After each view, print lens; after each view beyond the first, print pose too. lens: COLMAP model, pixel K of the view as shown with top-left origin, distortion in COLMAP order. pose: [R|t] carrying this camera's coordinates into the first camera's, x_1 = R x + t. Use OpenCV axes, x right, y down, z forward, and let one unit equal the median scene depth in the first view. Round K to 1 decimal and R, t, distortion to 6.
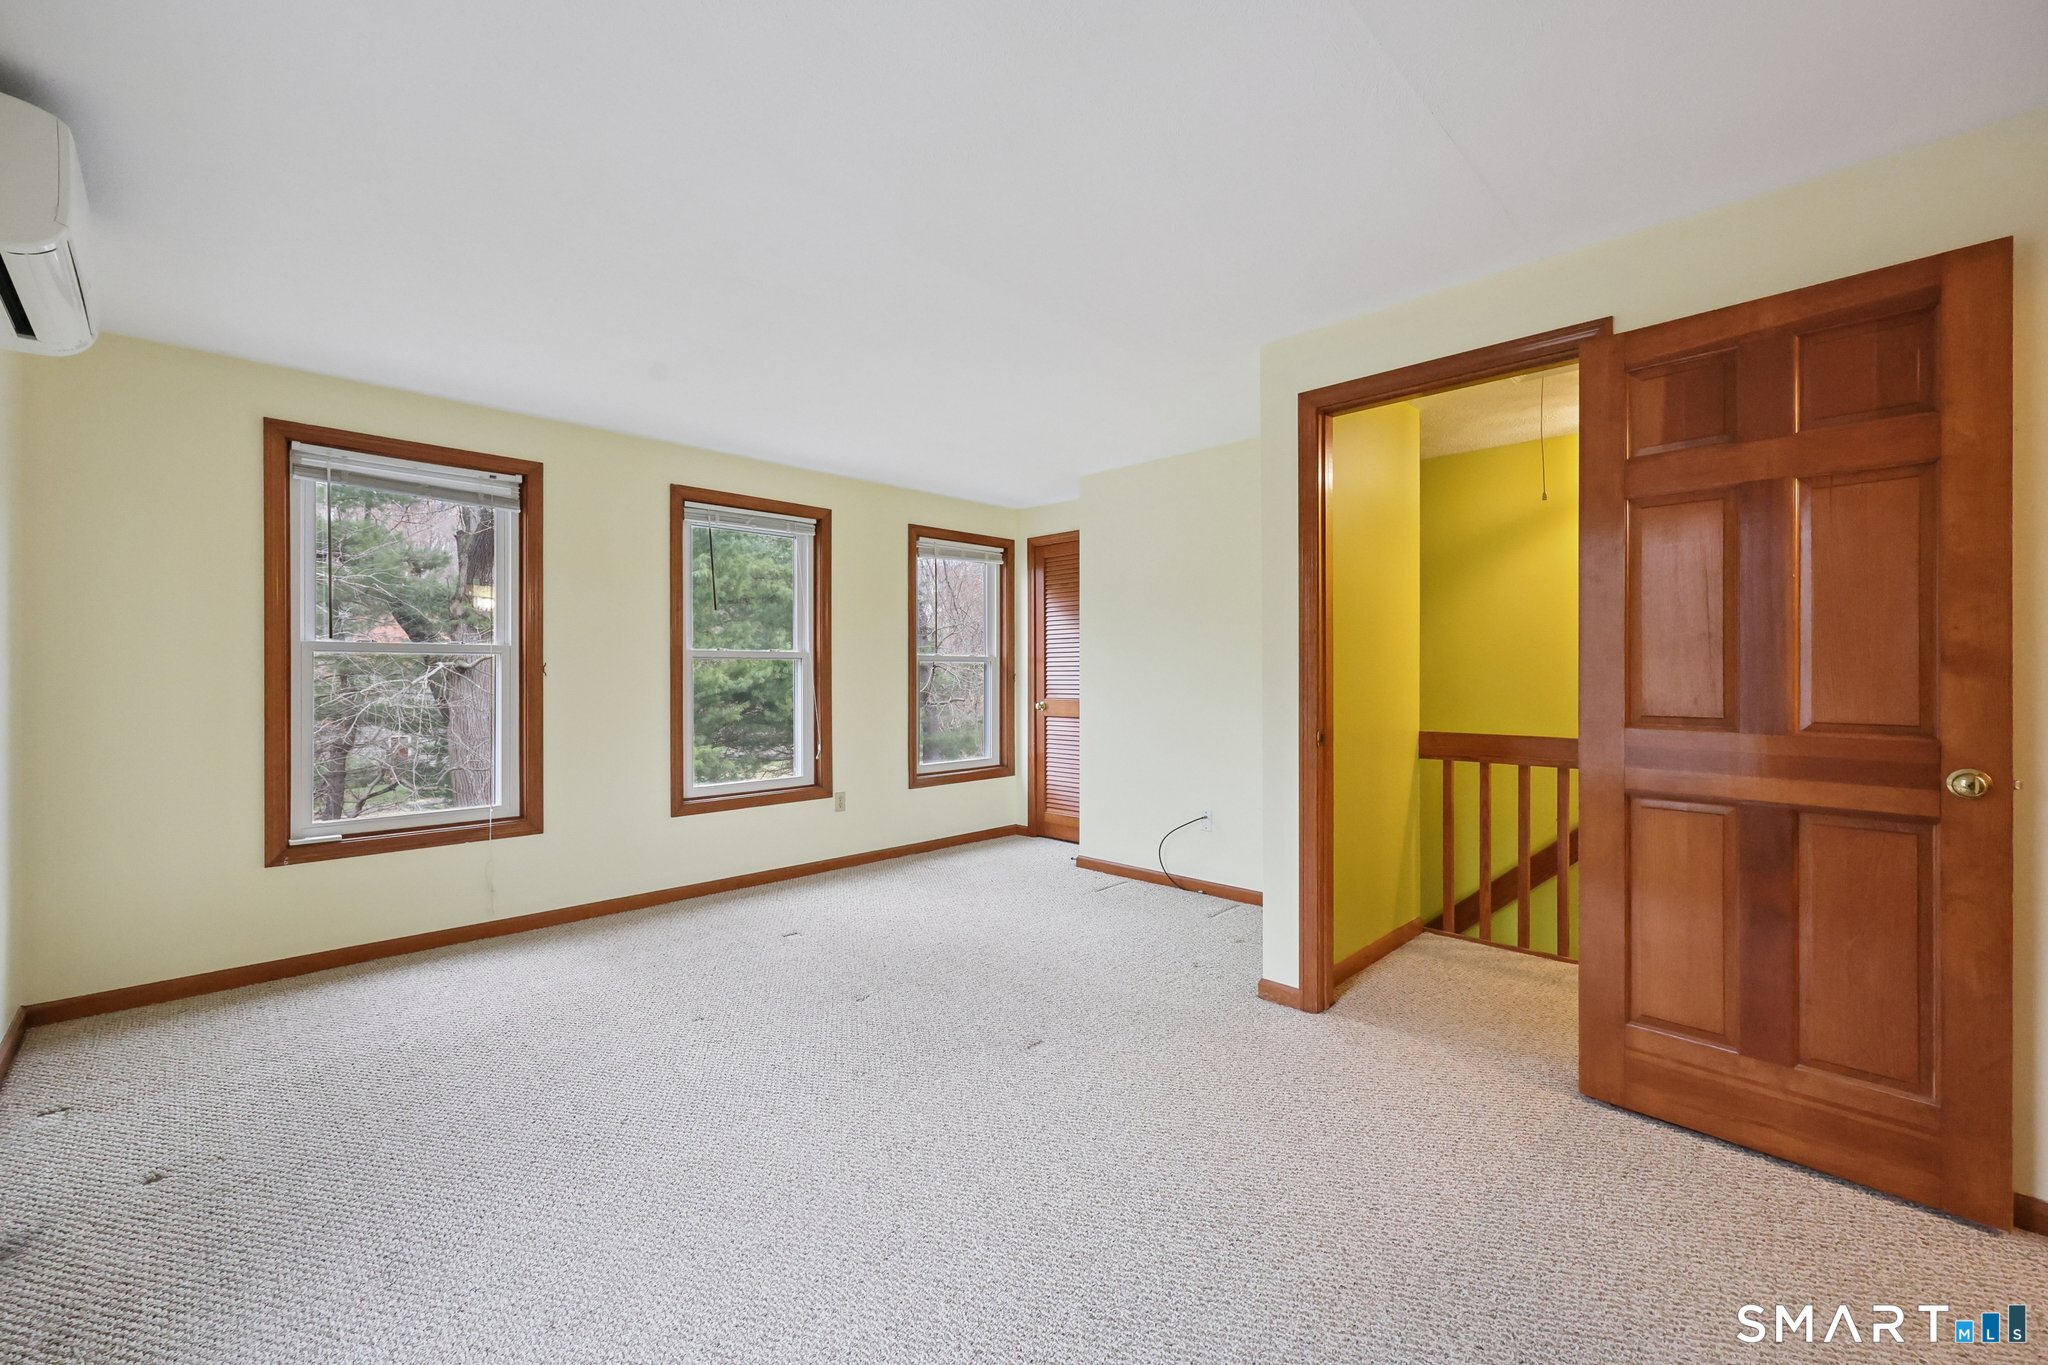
lens RADIAL K [[827.5, 0, 1039.6], [0, 827.5, 677.8], [0, 0, 1]] dist [-0.000657, 0.000854]
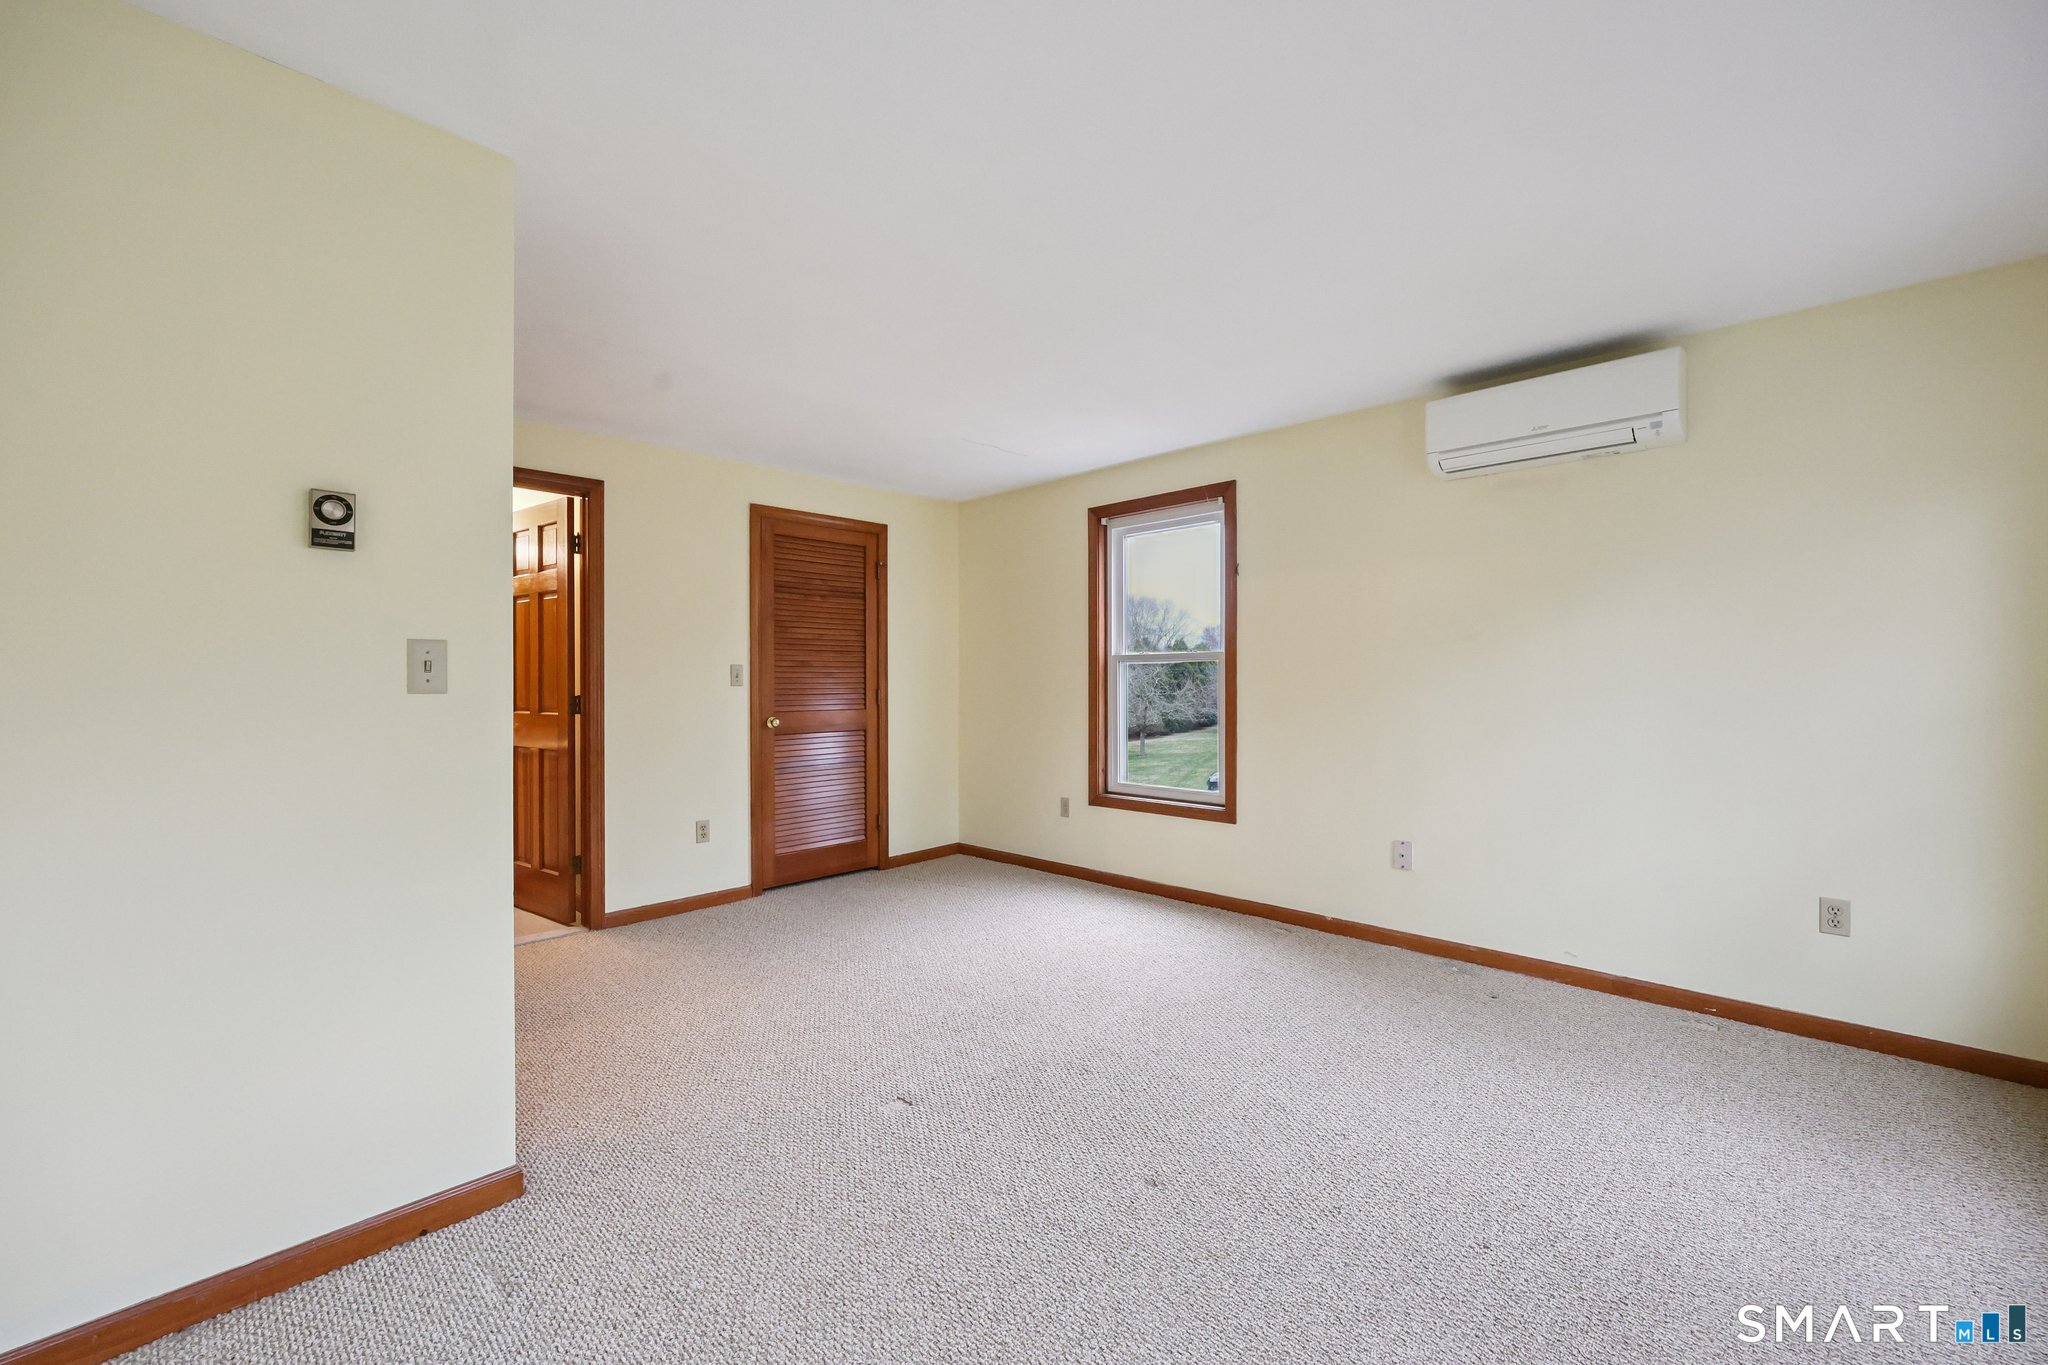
lens RADIAL K [[827.5, 0, 1020.6], [0, 827.5, 682.1], [0, 0, 1]] dist [-0.000657, 0.000854]
pose [[-0.999955, 0.009274, -0.001764, -0.149624], [0.009266, 0.999945, 0.004855, -0.003598], [0.001809, 0.004838, -0.999987, 2.283973]]
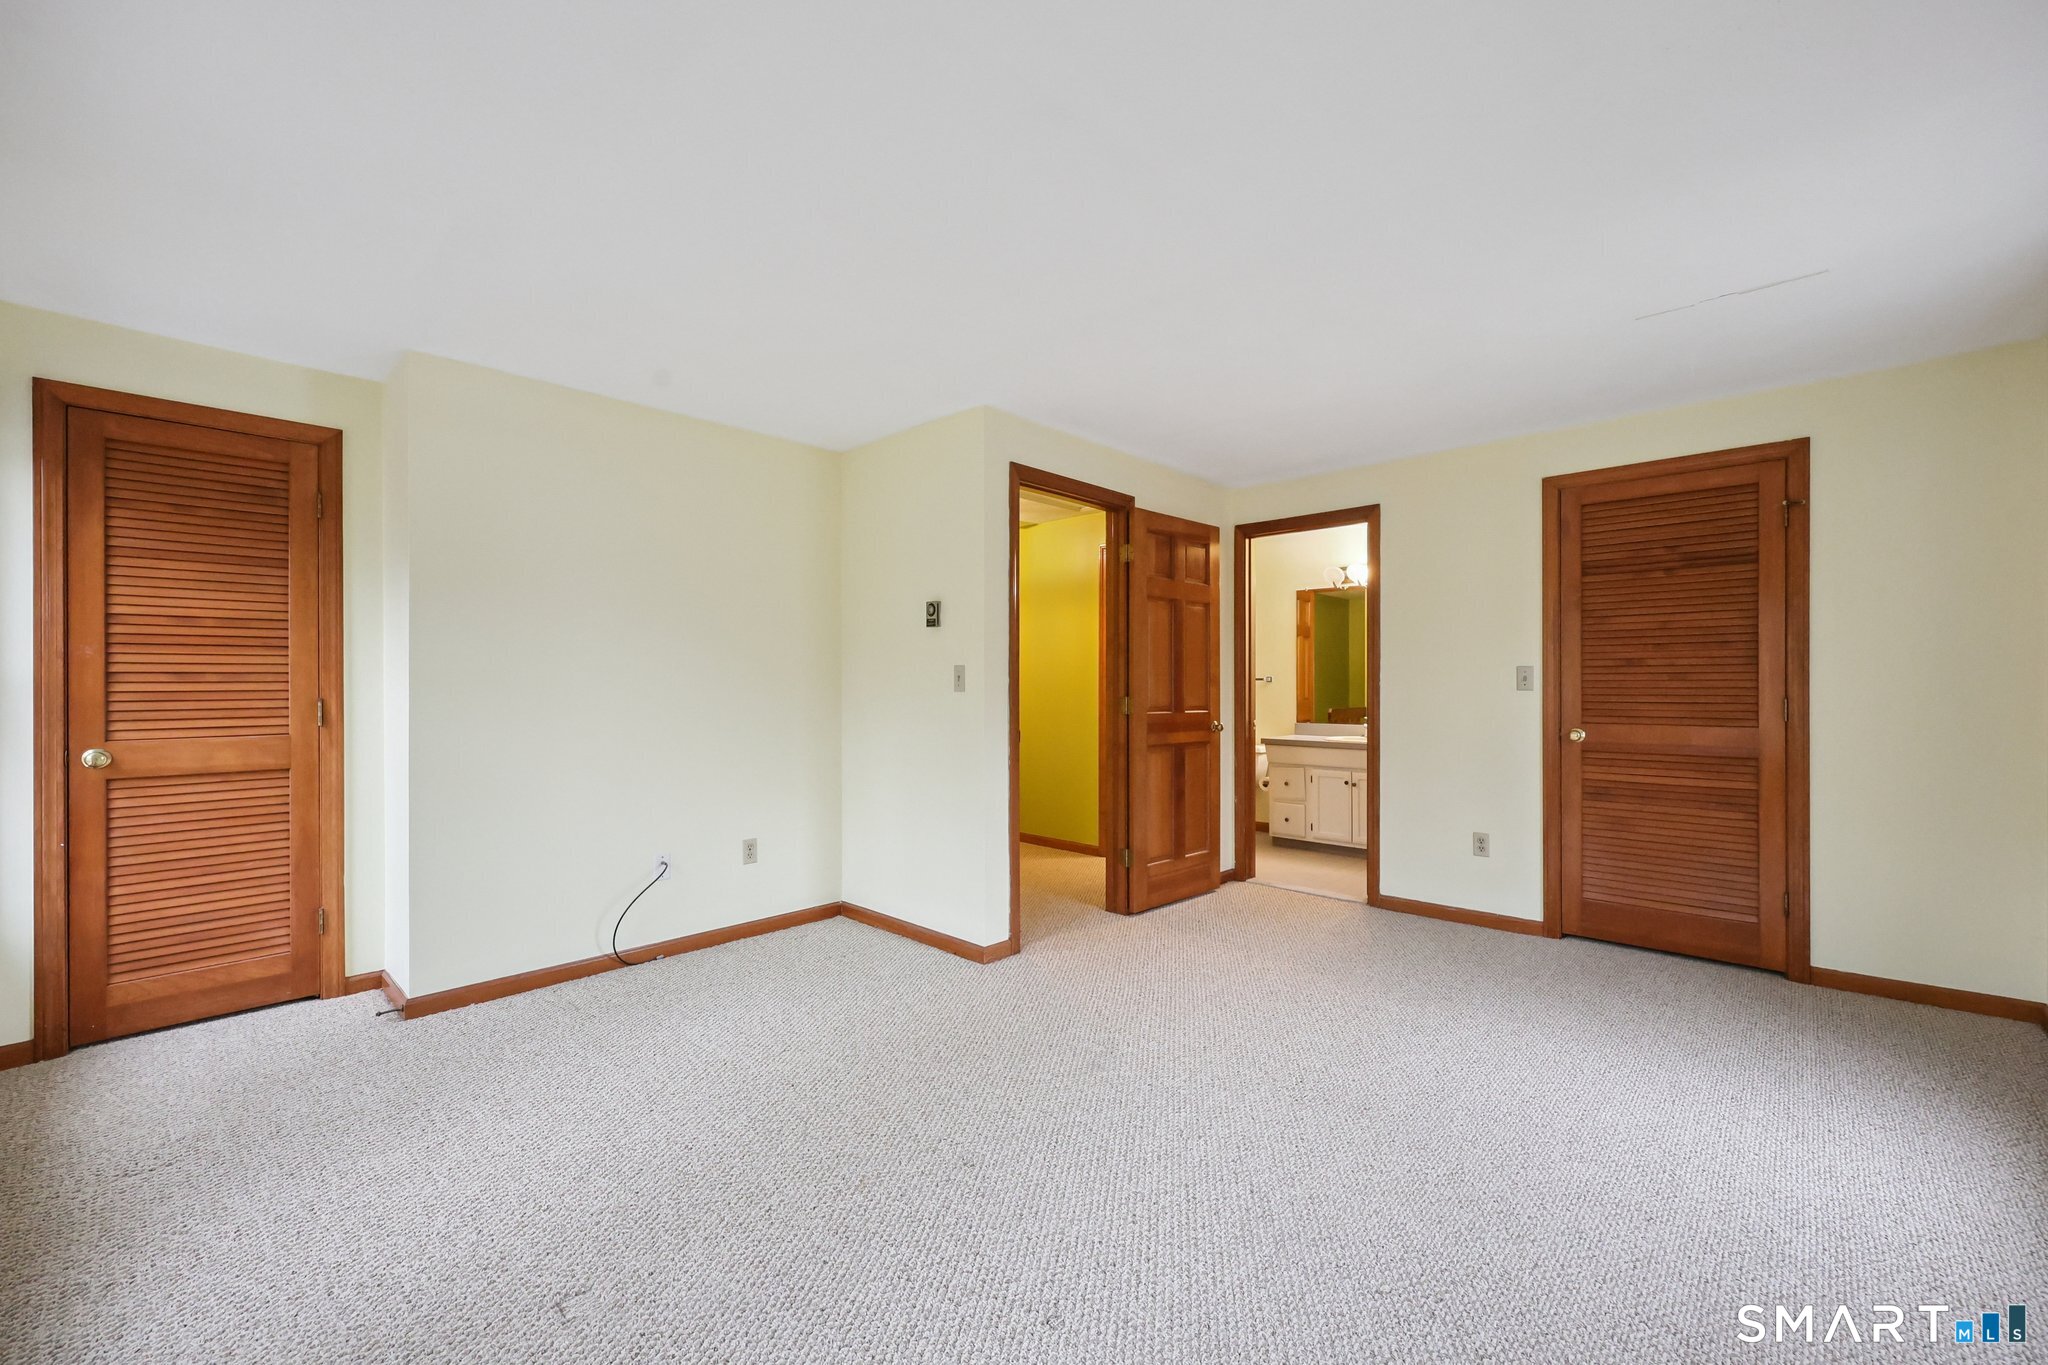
lens RADIAL K [[827.5, 0, 1016.5], [0, 827.5, 683.4], [0, 0, 1]] dist [-0.000657, 0.000854]
pose [[-0.010897, 0.005552, 0.999925, -1.254321], [0.004677, 0.999974, -0.005501, -0.000583], [-0.999930, 0.004617, -0.010923, 1.351702]]
